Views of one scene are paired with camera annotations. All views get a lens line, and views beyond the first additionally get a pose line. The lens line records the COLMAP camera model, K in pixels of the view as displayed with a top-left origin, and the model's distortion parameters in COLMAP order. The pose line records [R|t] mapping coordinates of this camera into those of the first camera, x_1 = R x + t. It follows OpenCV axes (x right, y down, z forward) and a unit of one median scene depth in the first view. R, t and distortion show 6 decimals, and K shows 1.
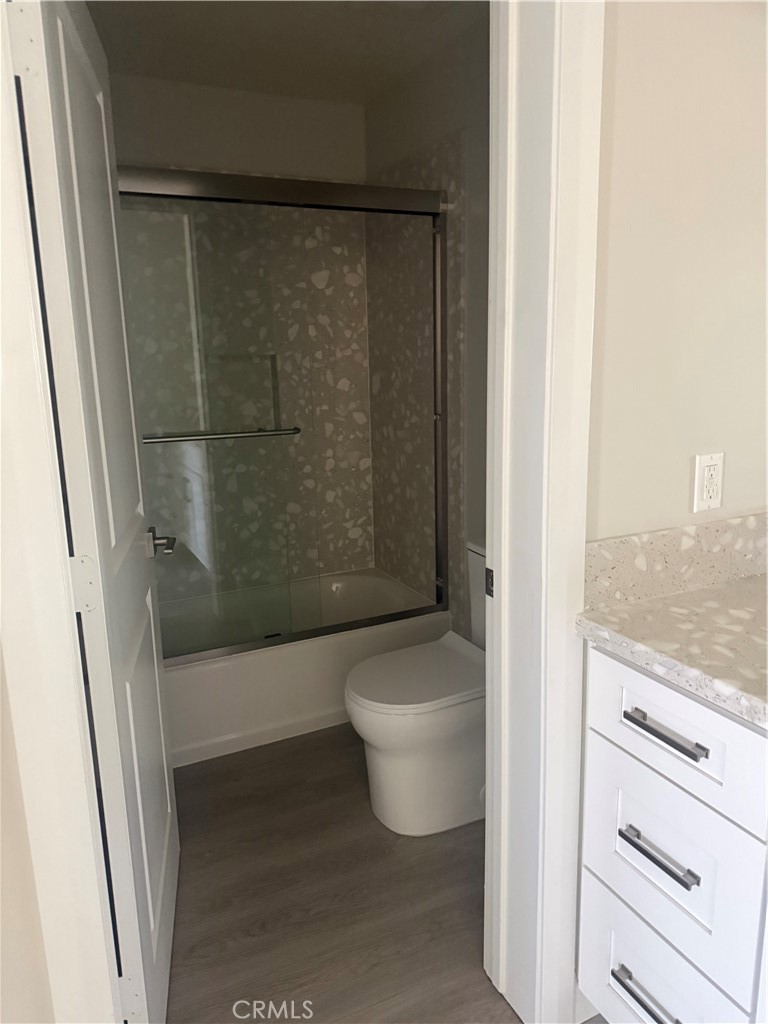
lens RADIAL K [[734.1, 0, 388.2], [0, 734.1, 515.1], [0, 0, 1]] dist [0.021609, -0.003615]
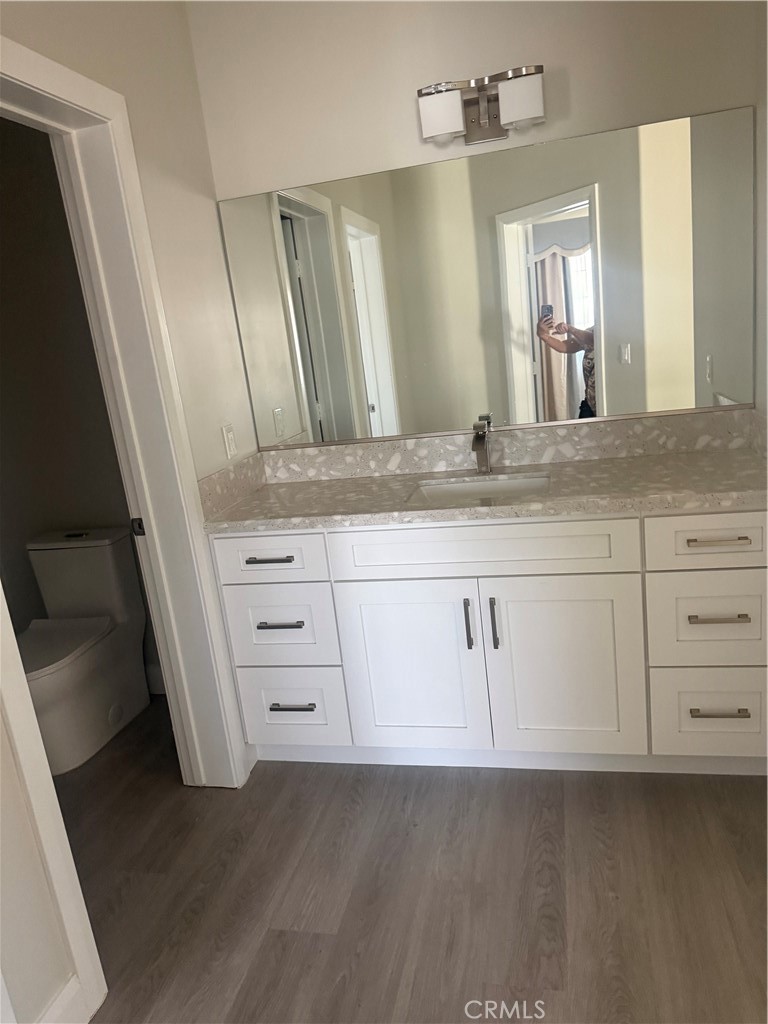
lens RADIAL K [[734.1, 0, 383.4], [0, 734.1, 511.8], [0, 0, 1]] dist [0.021609, -0.003615]
pose [[0.624726, -0.237096, 0.743978, -0.752451], [0.269516, 0.959706, 0.079531, 0.082799], [-0.732857, 0.150829, 0.663454, -0.475009]]
